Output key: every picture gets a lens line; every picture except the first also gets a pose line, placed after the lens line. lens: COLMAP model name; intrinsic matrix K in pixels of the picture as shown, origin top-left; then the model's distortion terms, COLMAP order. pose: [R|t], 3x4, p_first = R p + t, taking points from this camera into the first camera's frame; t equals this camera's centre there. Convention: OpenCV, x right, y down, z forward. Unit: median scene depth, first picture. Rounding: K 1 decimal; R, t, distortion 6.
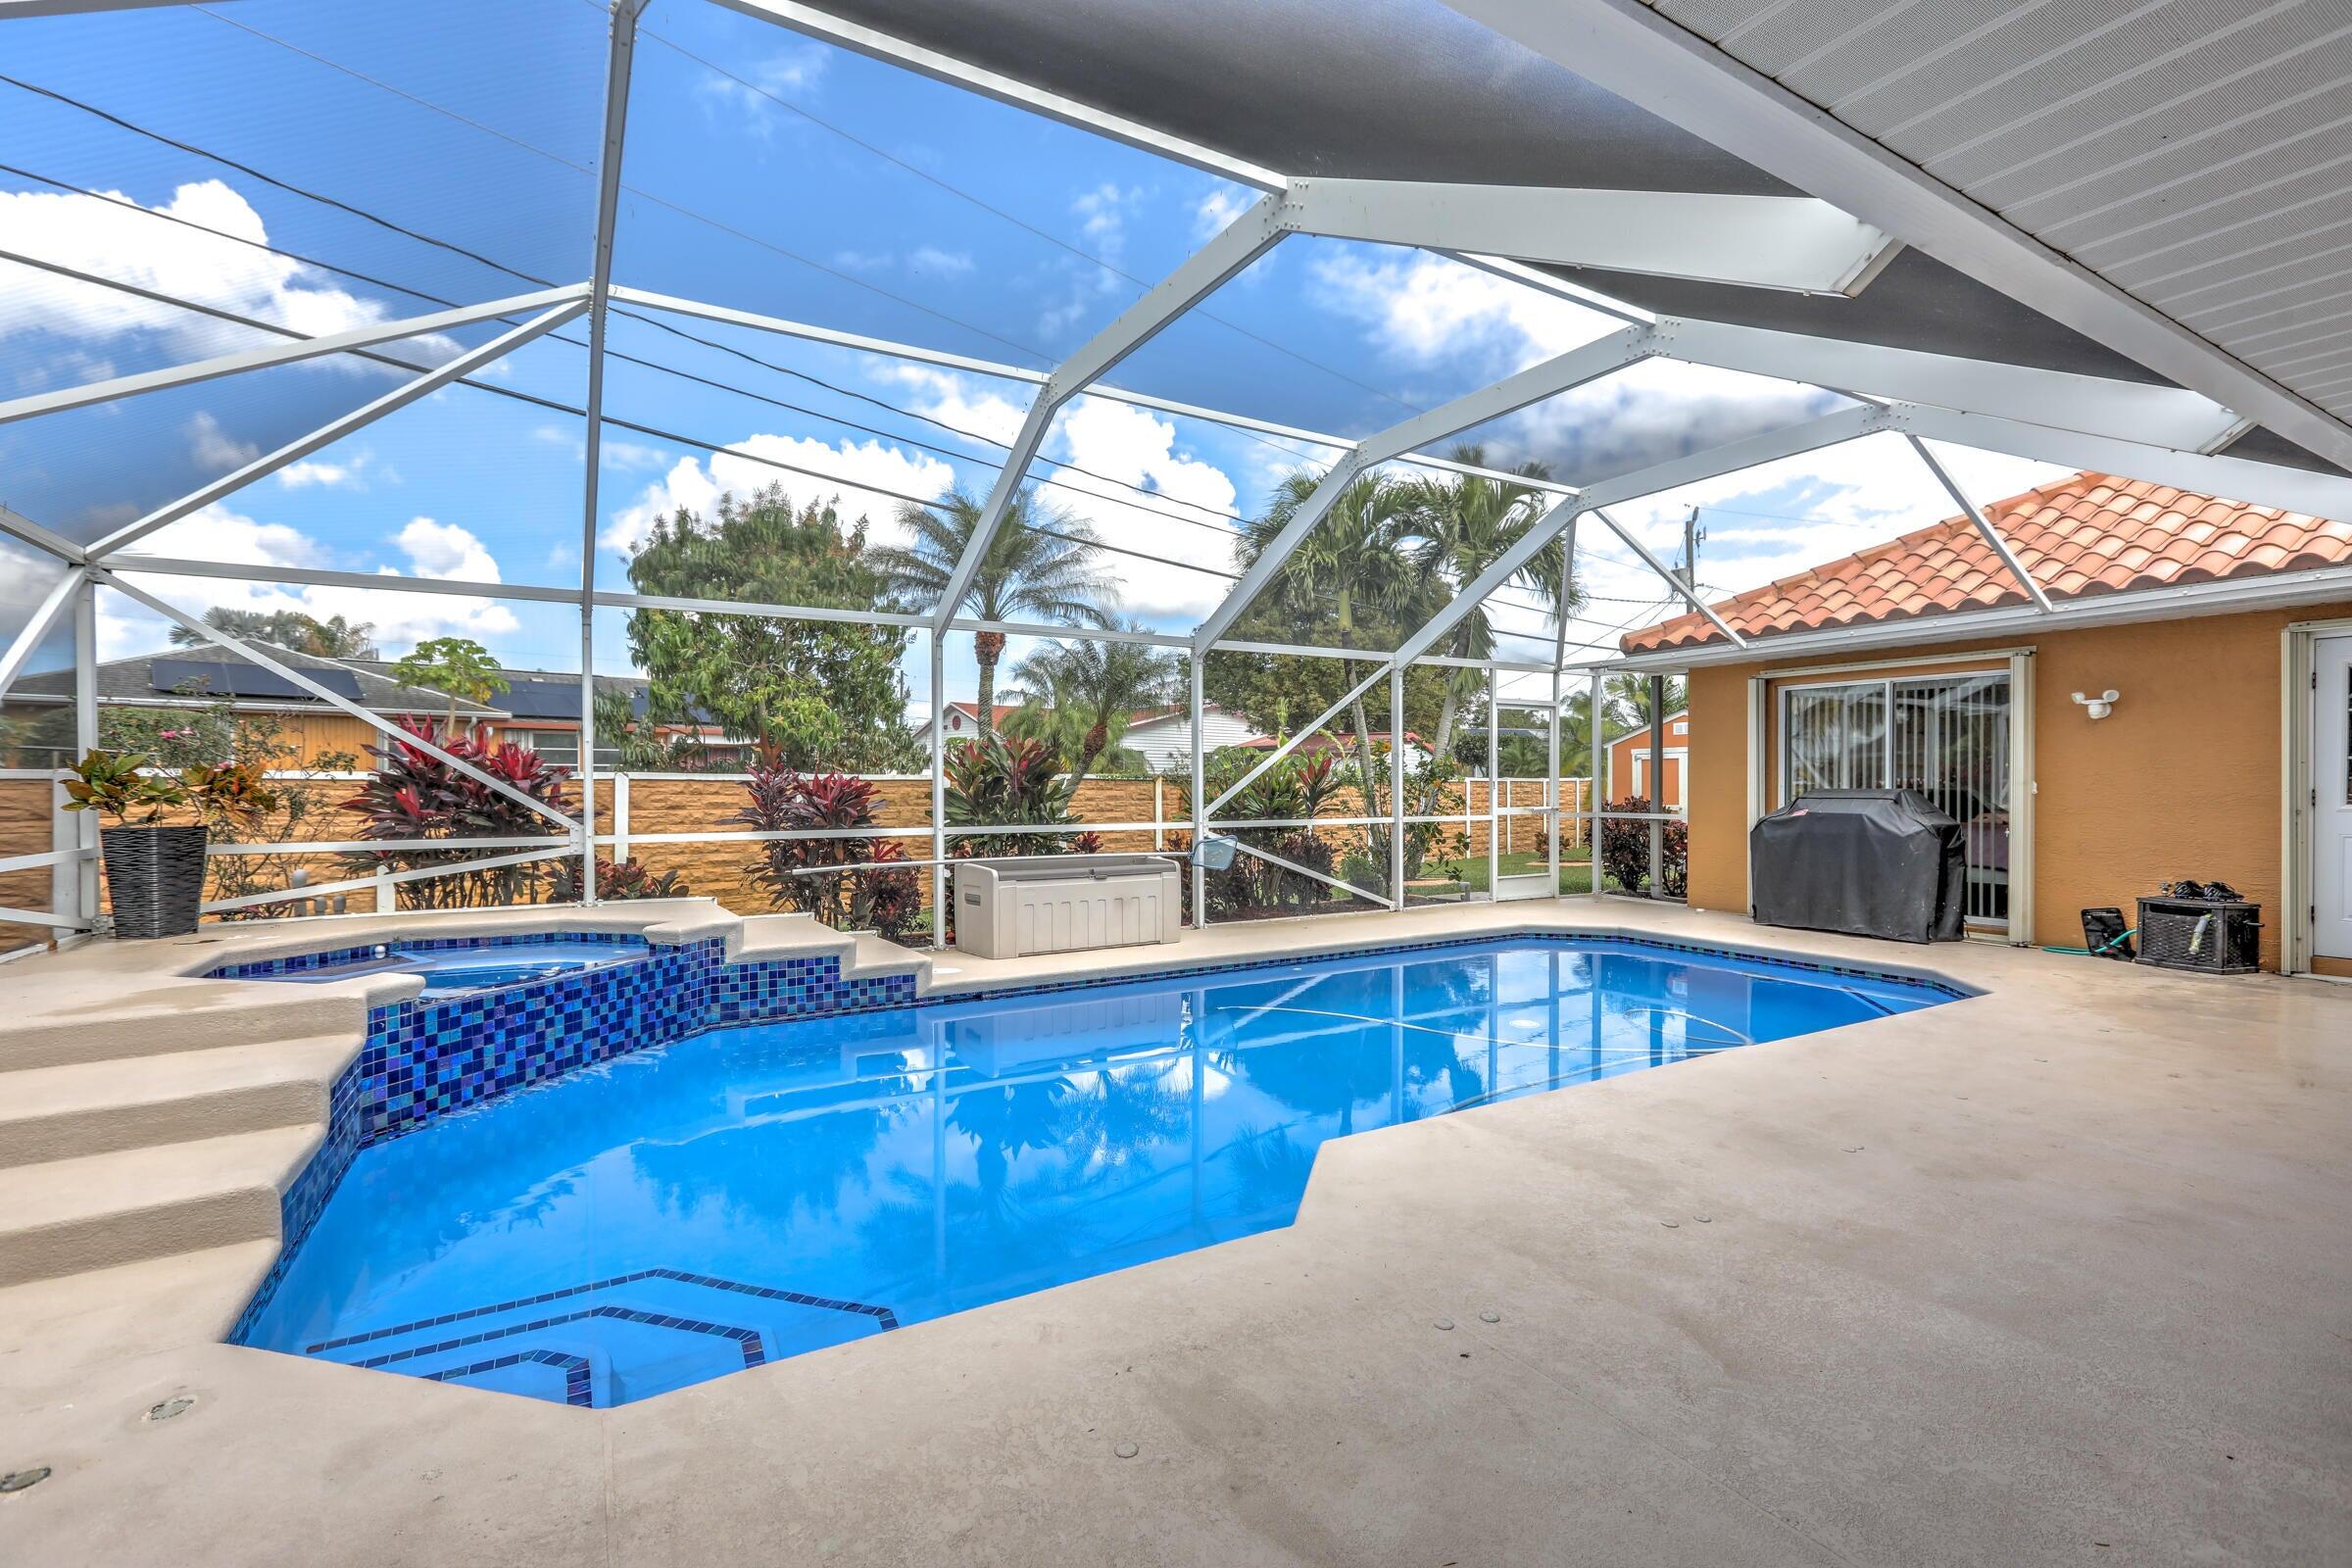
lens RADIAL K [[1038.2, 0, 1172.8], [0, 1038.2, 778.1], [0, 0, 1]] dist [-0.002315, 0.001459]
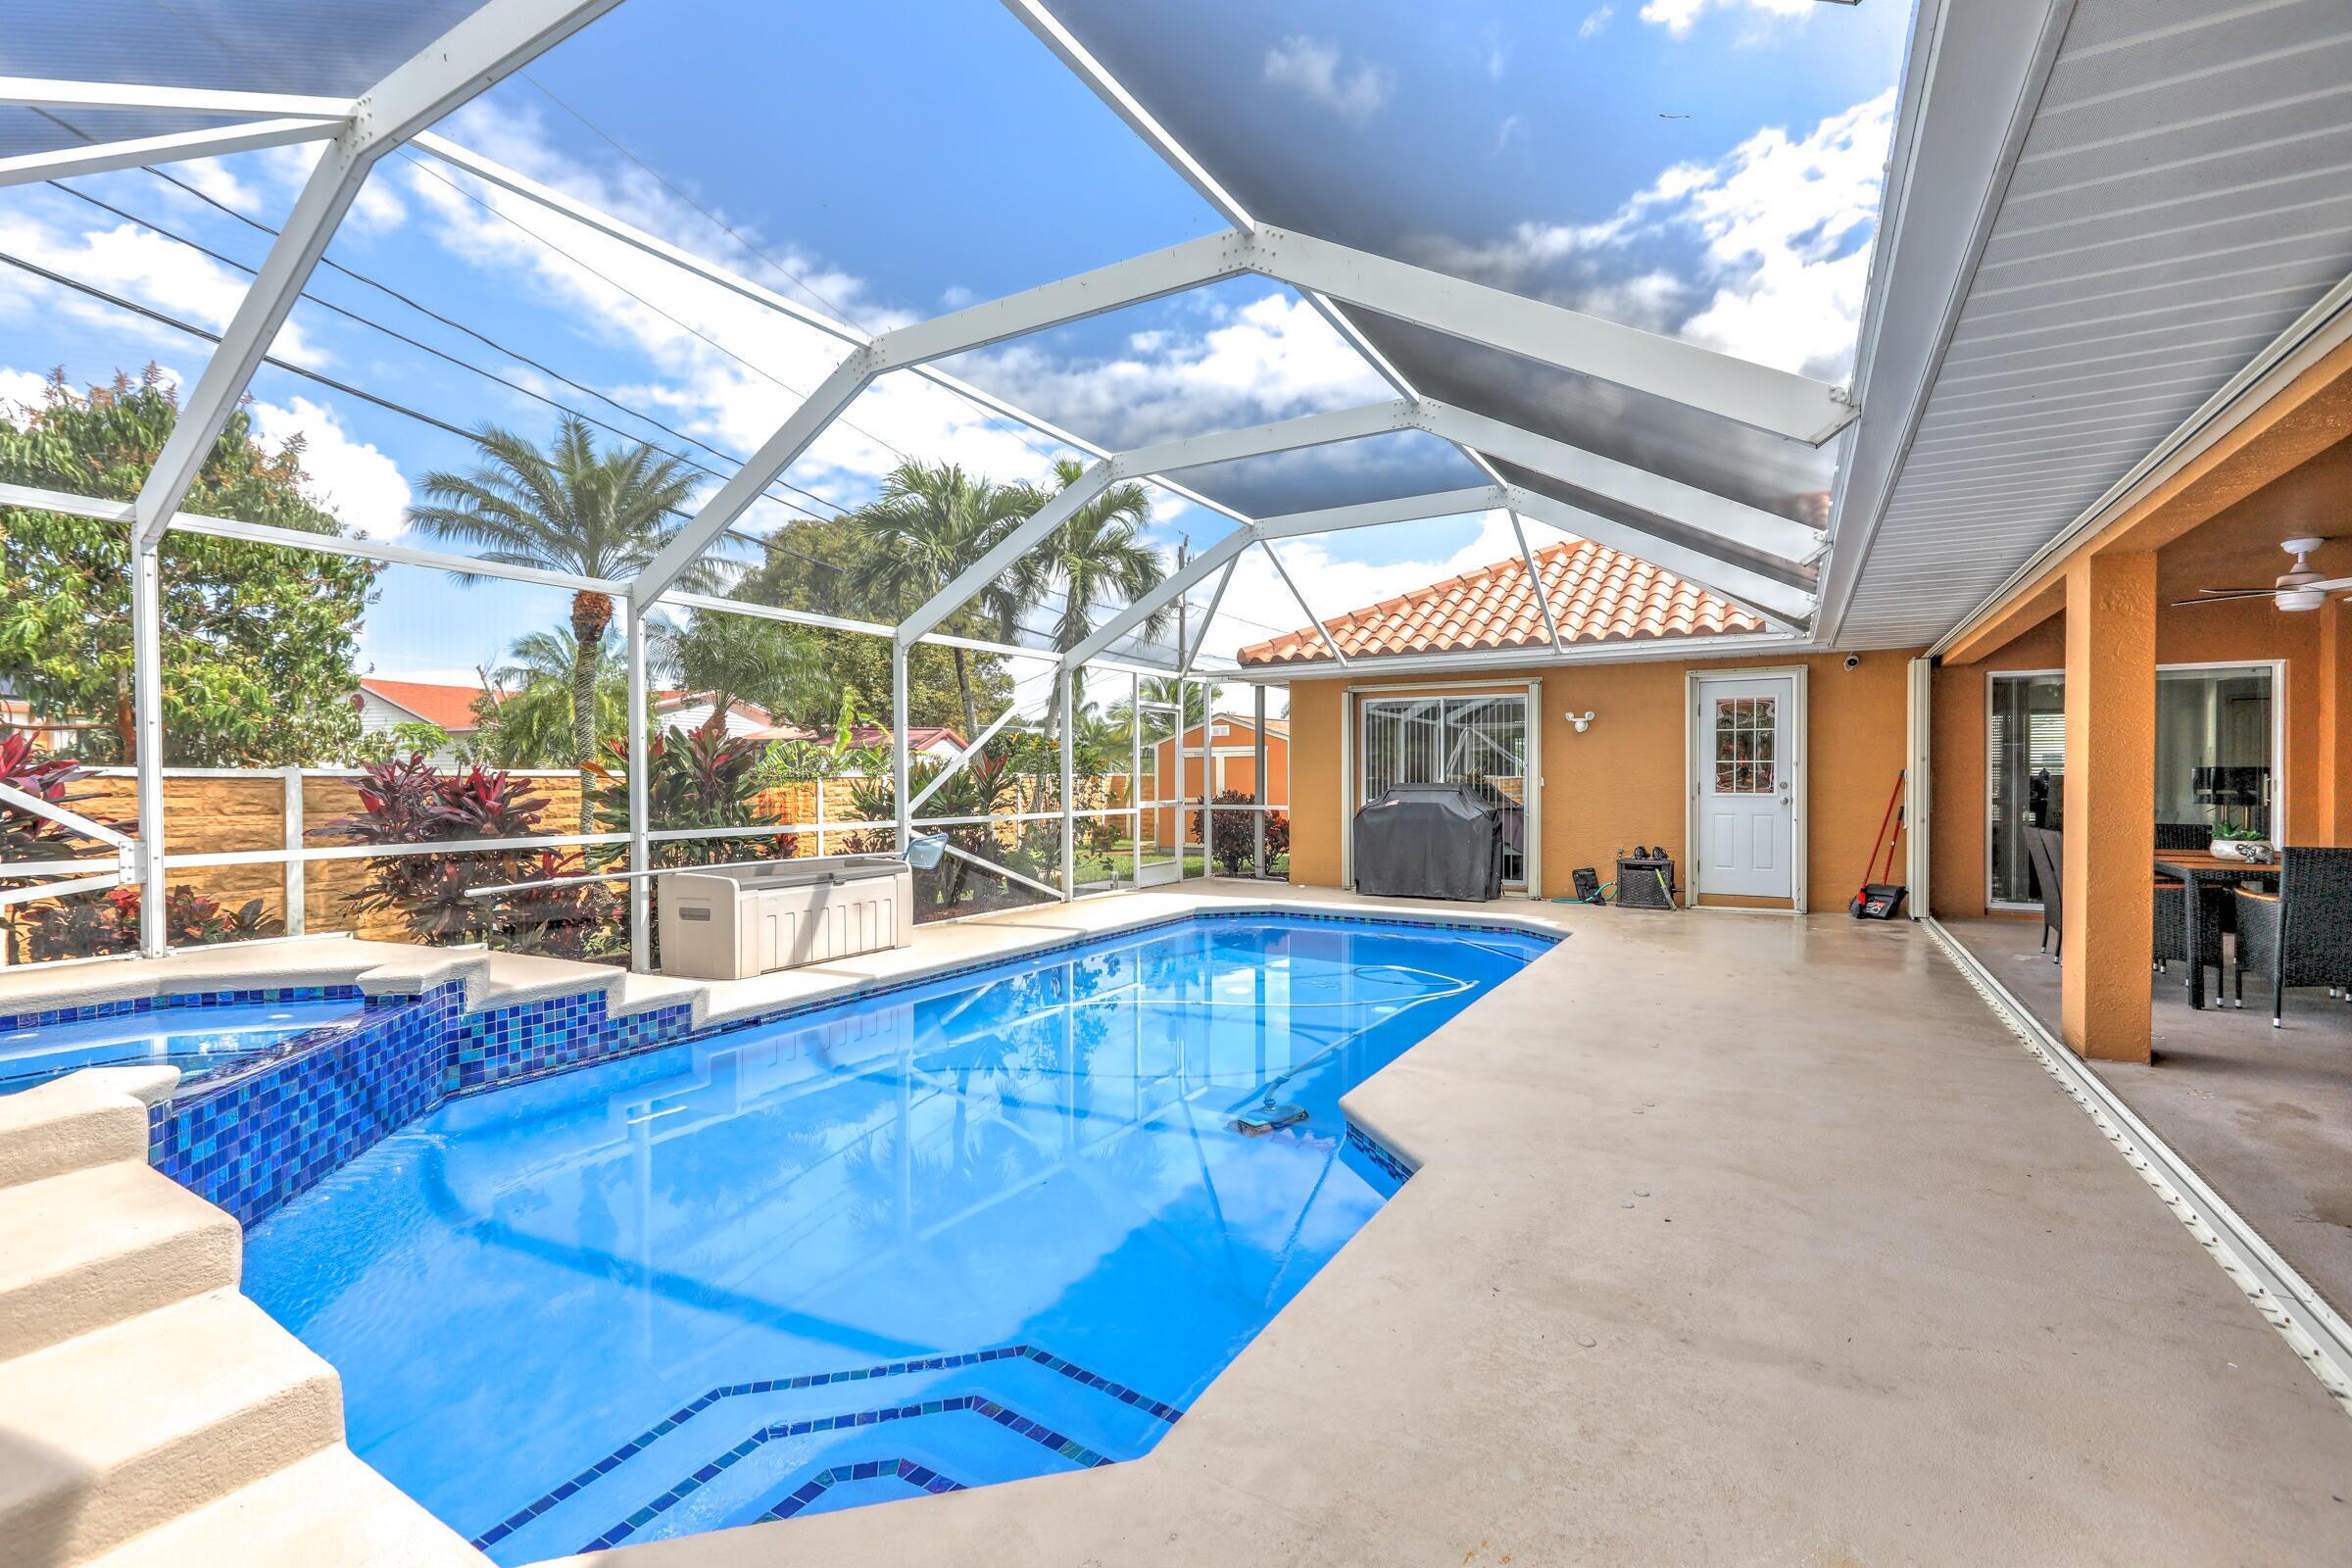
lens RADIAL K [[1038.2, 0, 1171.4], [0, 1038.2, 789.9], [0, 0, 1]] dist [-0.002315, 0.001459]
pose [[0.876092, -0.006616, 0.482098, -0.317281], [-0.000796, 0.999885, 0.015169, -0.000750], [-0.482143, -0.013673, 0.875986, 0.060064]]
